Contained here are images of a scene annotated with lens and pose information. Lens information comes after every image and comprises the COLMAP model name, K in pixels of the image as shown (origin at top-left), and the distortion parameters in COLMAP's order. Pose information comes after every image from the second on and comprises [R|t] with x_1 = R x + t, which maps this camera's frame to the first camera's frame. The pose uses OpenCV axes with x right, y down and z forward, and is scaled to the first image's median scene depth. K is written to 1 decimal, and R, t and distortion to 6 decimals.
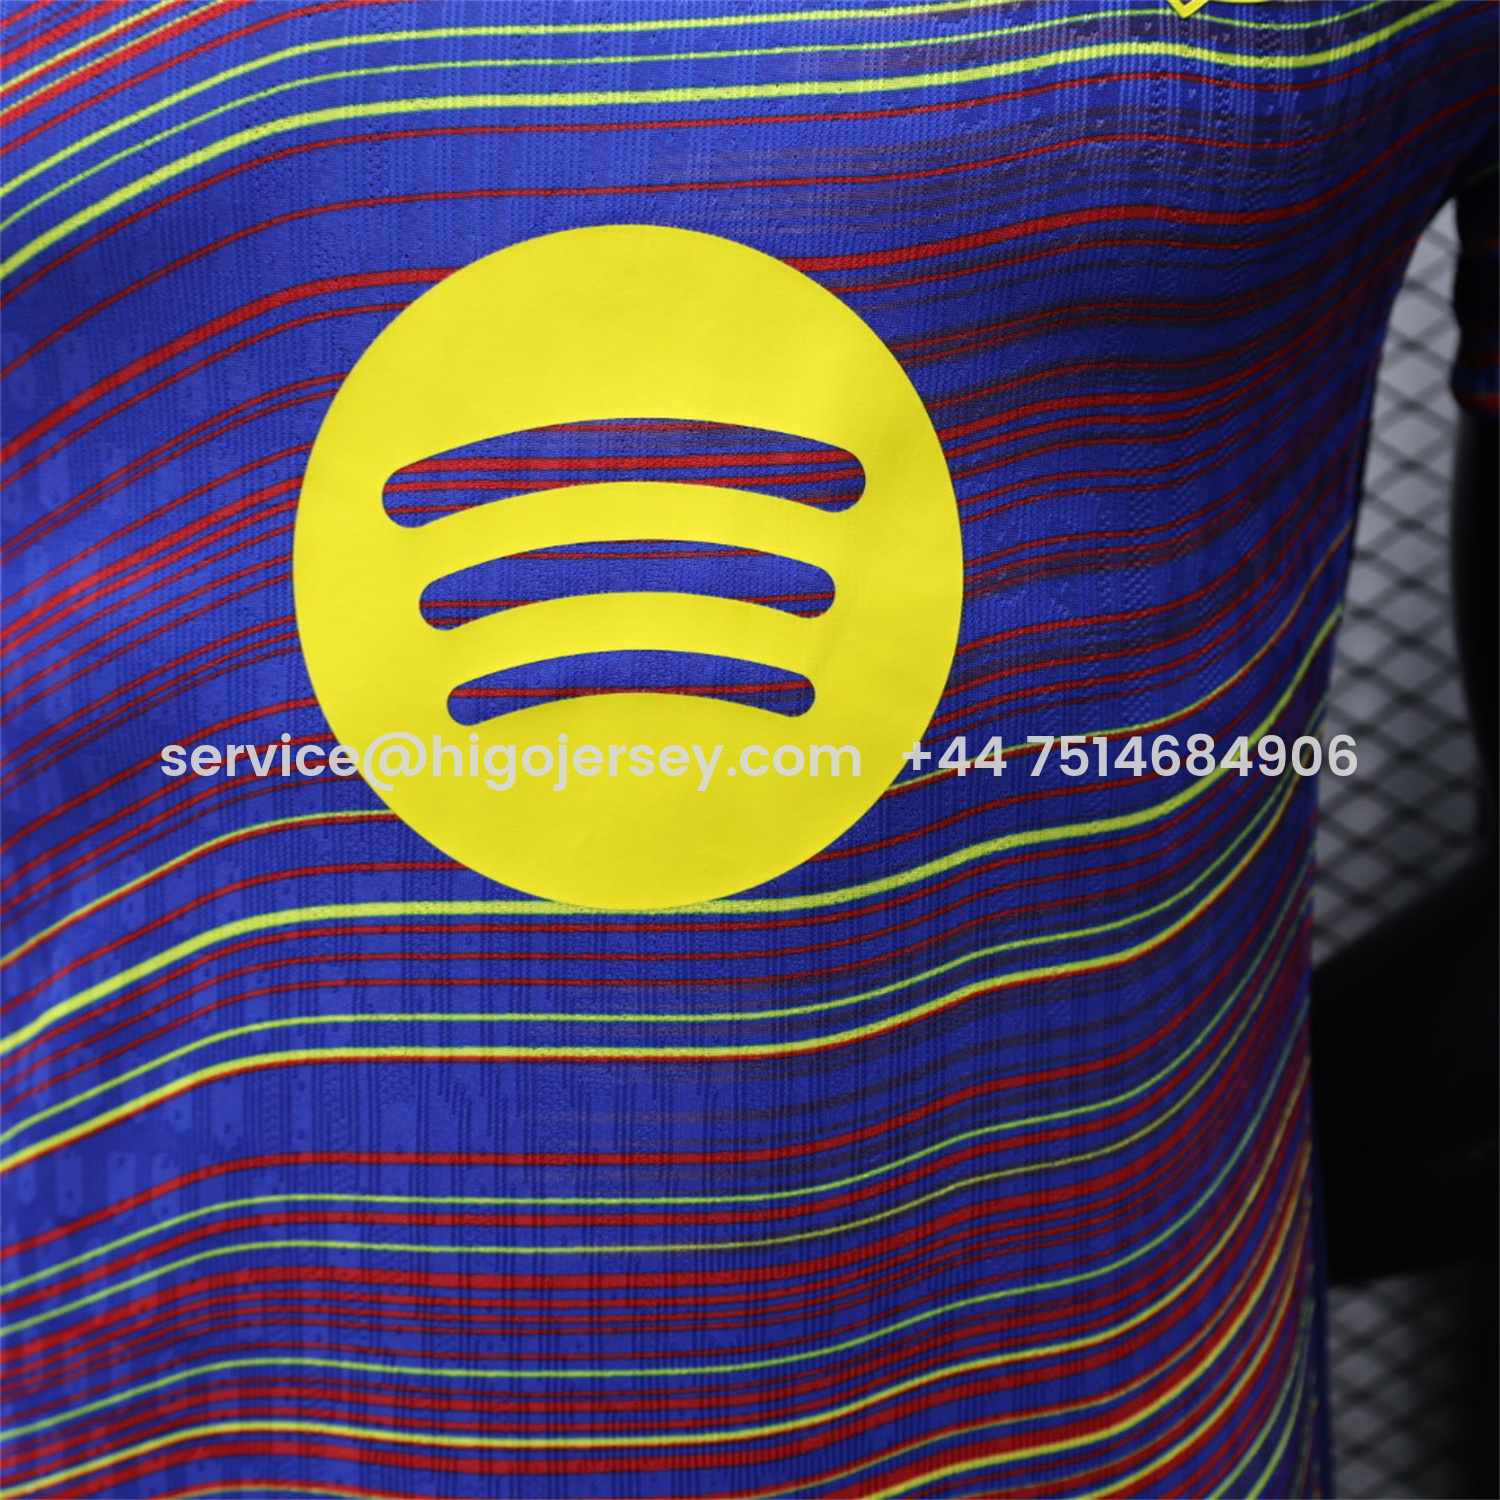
lens RADIAL K [[2157.4, 0, 750.0], [0, 2157.4, 750.0], [0, 0, 1]] dist [-0.013483, 0.027756]
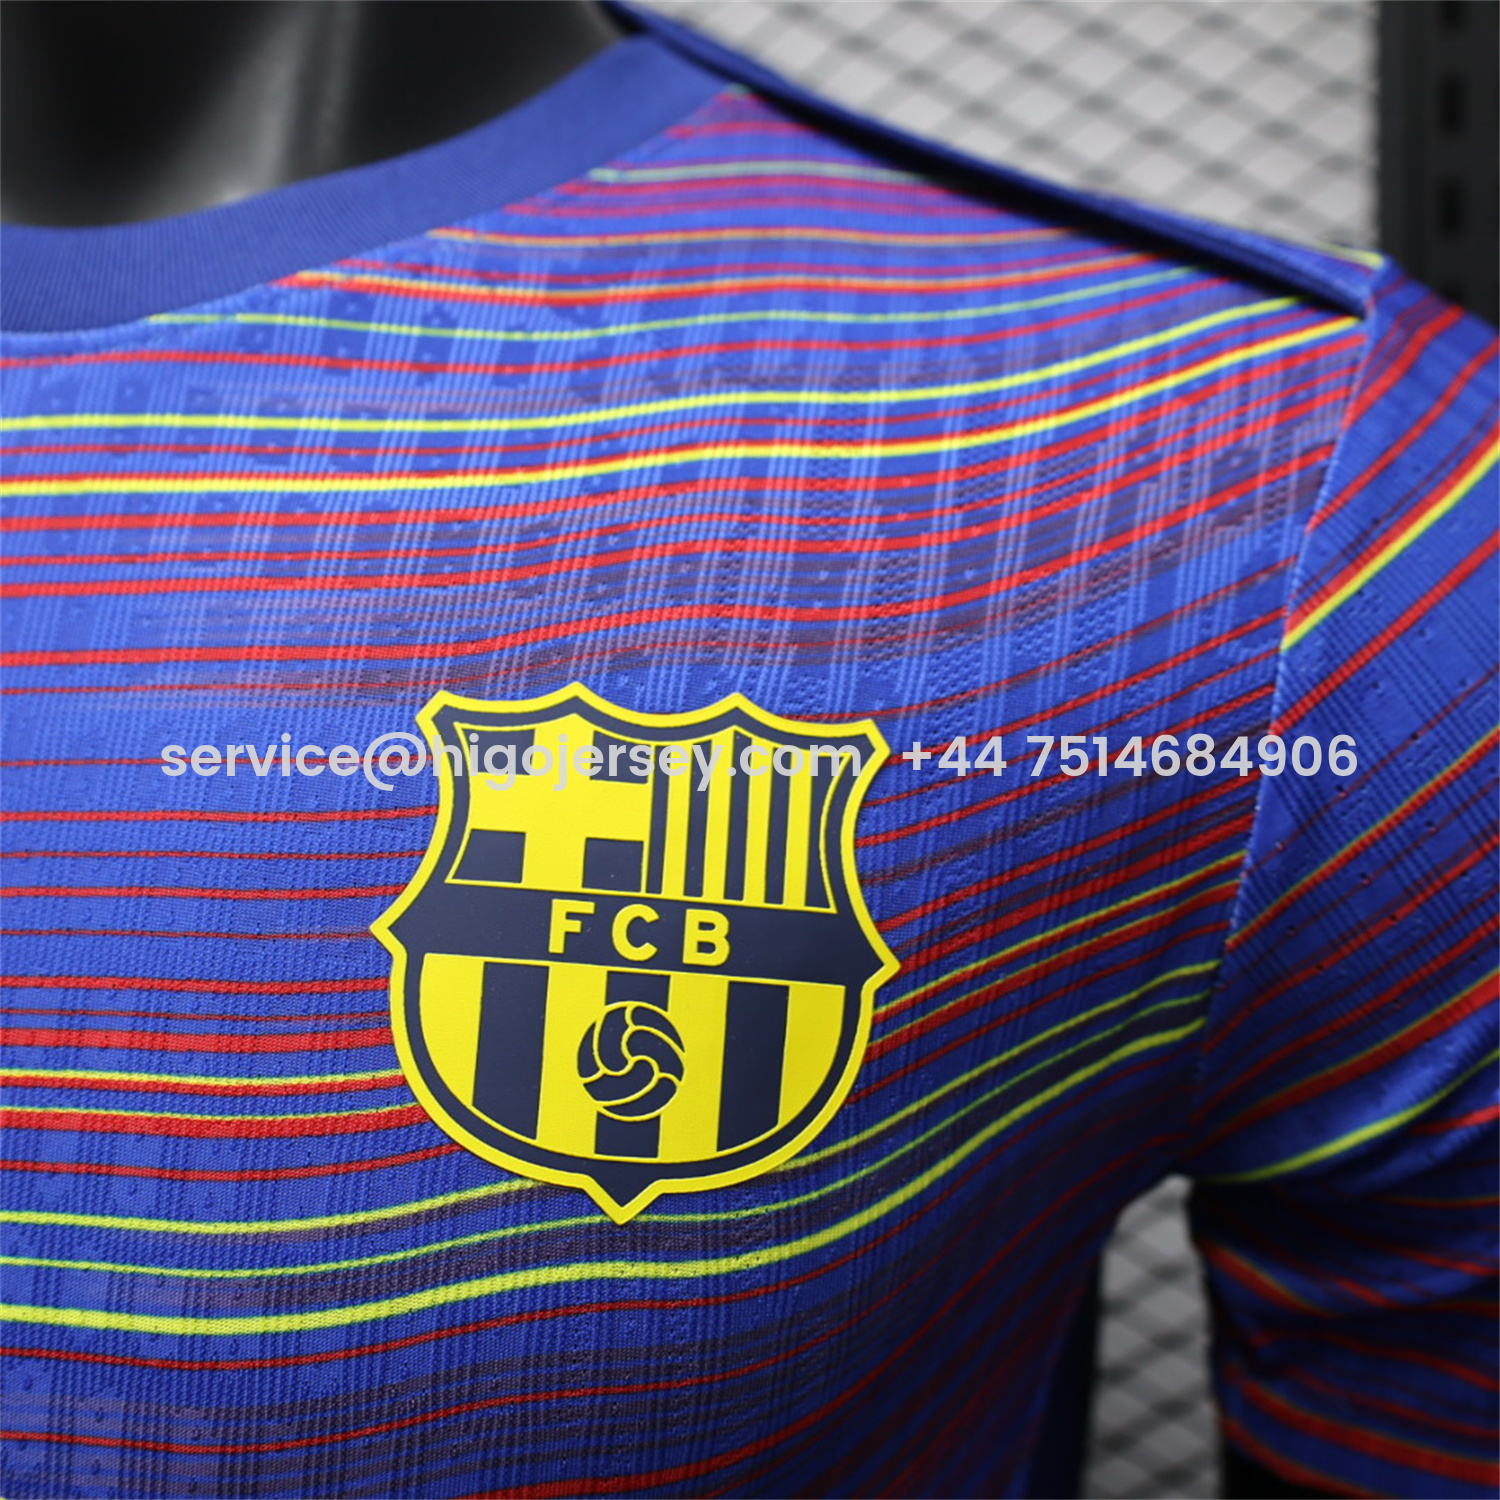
lens RADIAL K [[2157.4, 0, 750.0], [0, 2157.4, 750.0], [0, 0, 1]] dist [-0.013483, 0.027756]
pose [[0.995510, 0.010447, -0.094081, 0.306022], [-0.015181, 0.998646, -0.049750, -0.454467], [0.093434, 0.050955, 0.994321, 0.240739]]
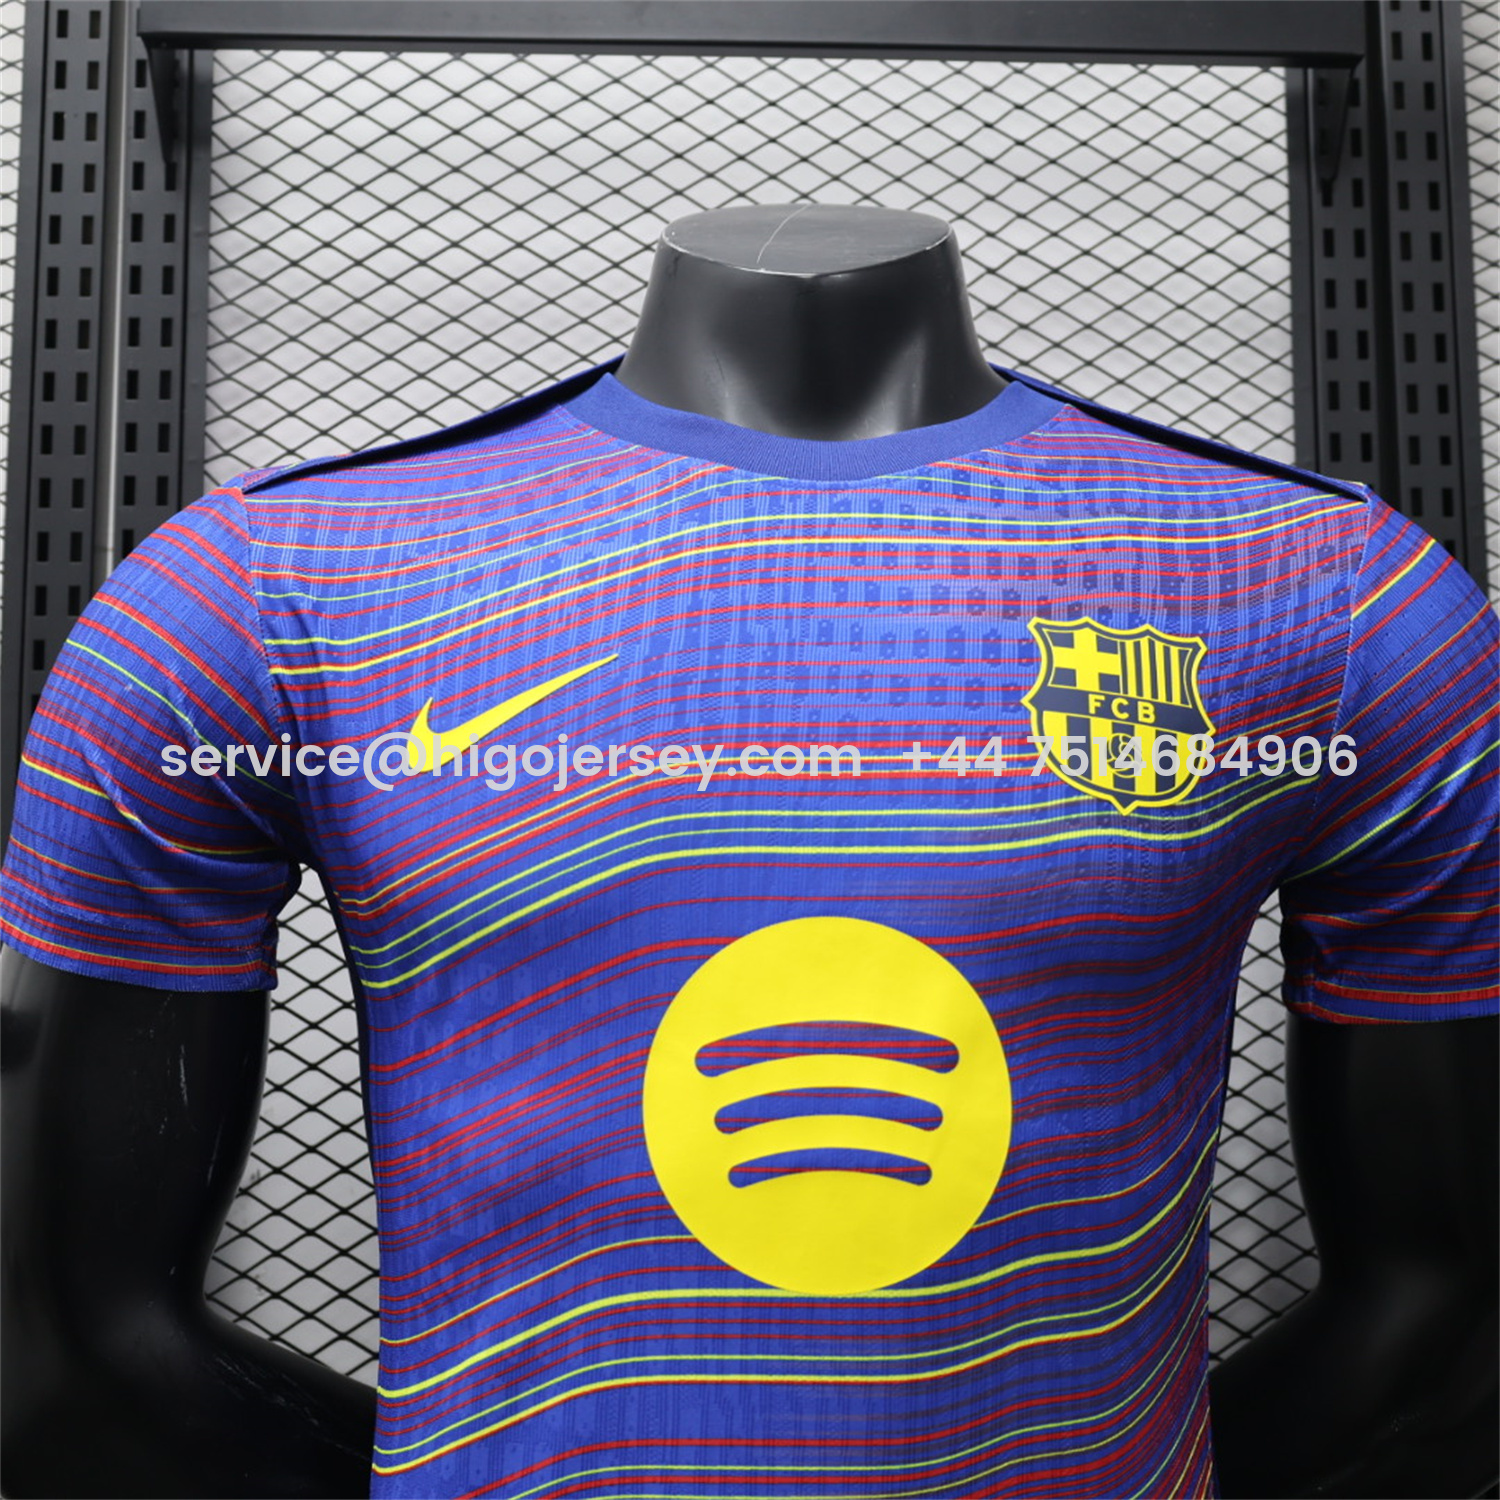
lens RADIAL K [[2157.4, 0, 750.0], [0, 2157.4, 750.0], [0, 0, 1]] dist [-0.013483, 0.027756]
pose [[0.998897, 0.025851, 0.039197, -0.199192], [-0.016046, 0.972480, -0.232433, 0.050676], [-0.044126, 0.231548, 0.971822, -0.827268]]
